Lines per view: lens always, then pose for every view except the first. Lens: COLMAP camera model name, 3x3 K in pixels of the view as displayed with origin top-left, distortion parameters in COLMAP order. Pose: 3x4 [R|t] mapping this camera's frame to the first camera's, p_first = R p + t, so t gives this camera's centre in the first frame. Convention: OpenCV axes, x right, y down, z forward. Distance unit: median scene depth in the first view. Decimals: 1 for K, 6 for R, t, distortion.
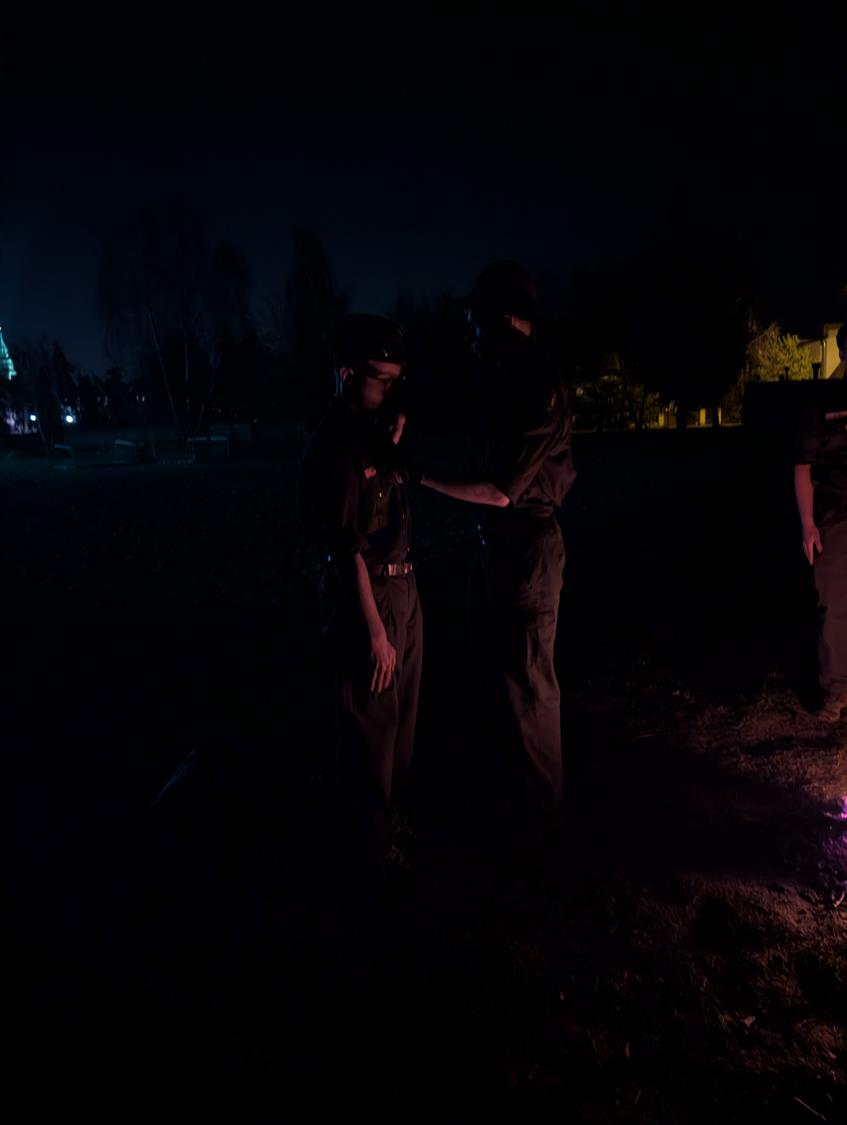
lens RADIAL K [[810.5, 0, 419.1], [0, 810.5, 554.0], [0, 0, 1]] dist [0.002218, -0.008126]
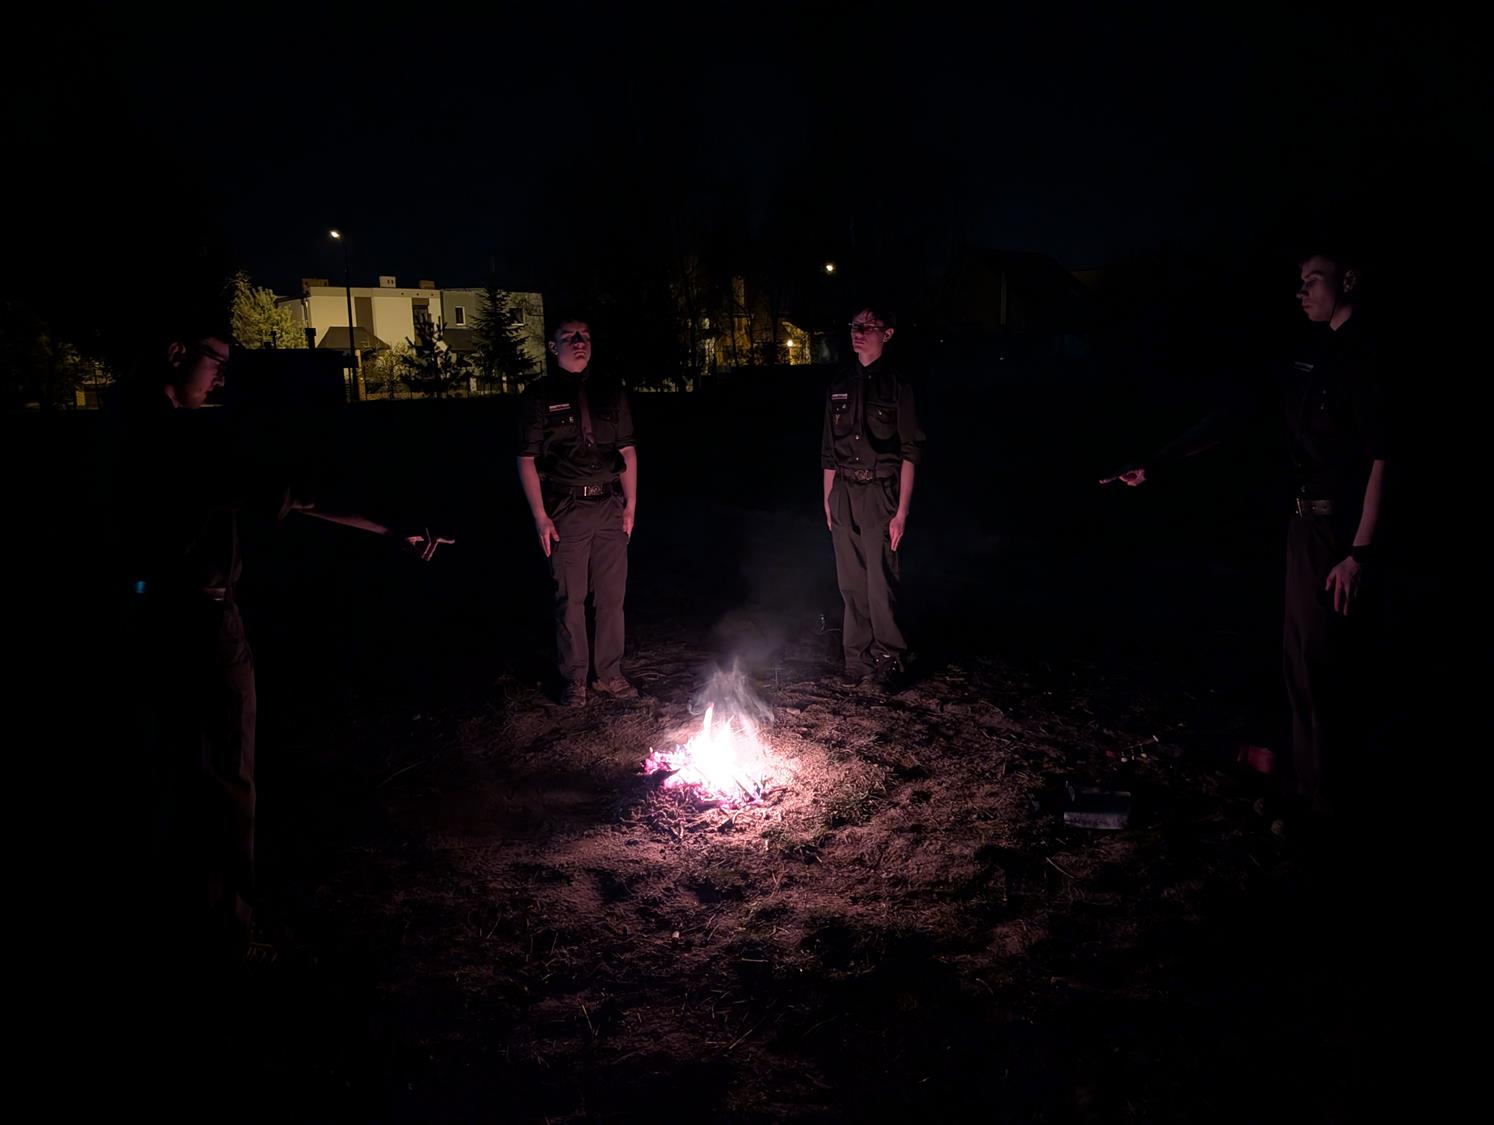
lens RADIAL K [[1076.4, 0, 750.6], [0, 1076.4, 574.4], [0, 0, 1]] dist [0.002218, -0.008126]
pose [[0.663155, -0.107091, 0.740781, -0.326713], [0.109033, 0.992976, 0.045942, 0.002106], [-0.740498, 0.050303, 0.670174, -0.074119]]
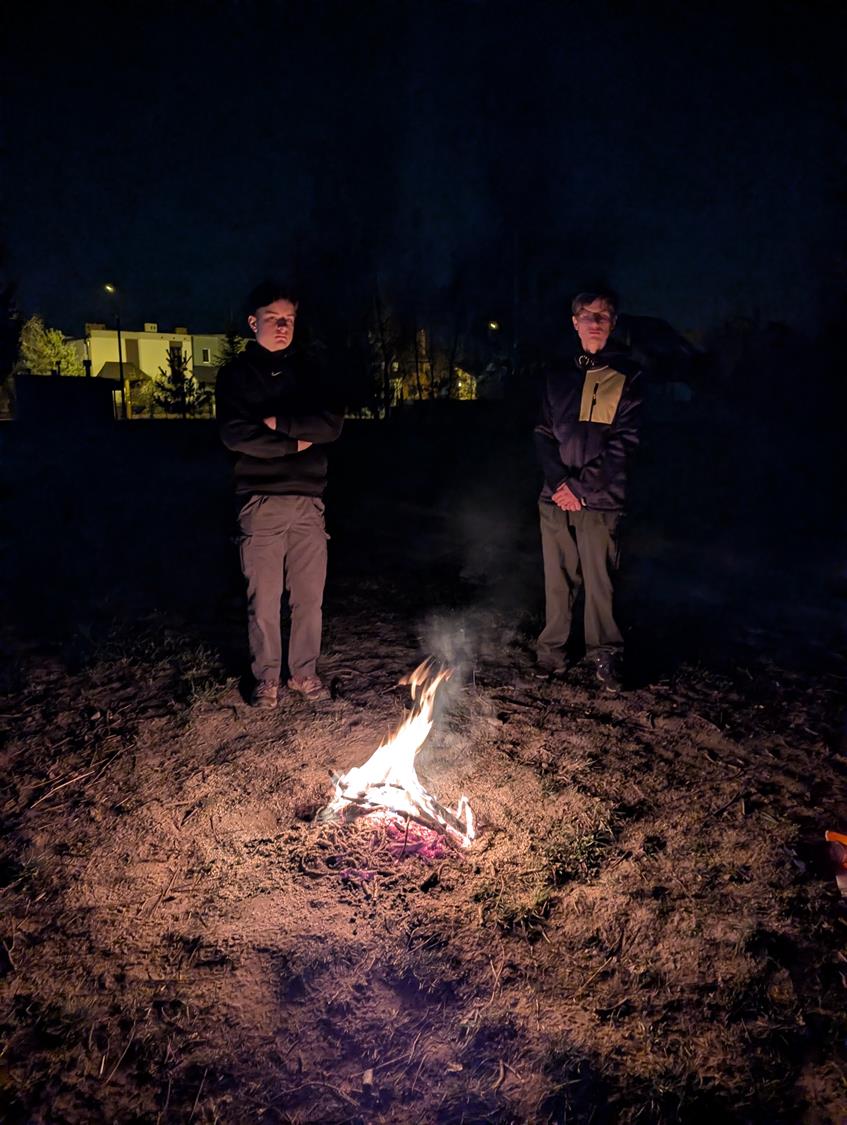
lens RADIAL K [[810.5, 0, 425.8], [0, 810.5, 580.3], [0, 0, 1]] dist [0.002218, -0.008126]
pose [[0.663671, -0.106303, 0.740433, -0.069185], [0.081142, 0.994241, 0.070011, 0.001029], [-0.743611, 0.013616, 0.668474, 0.203002]]
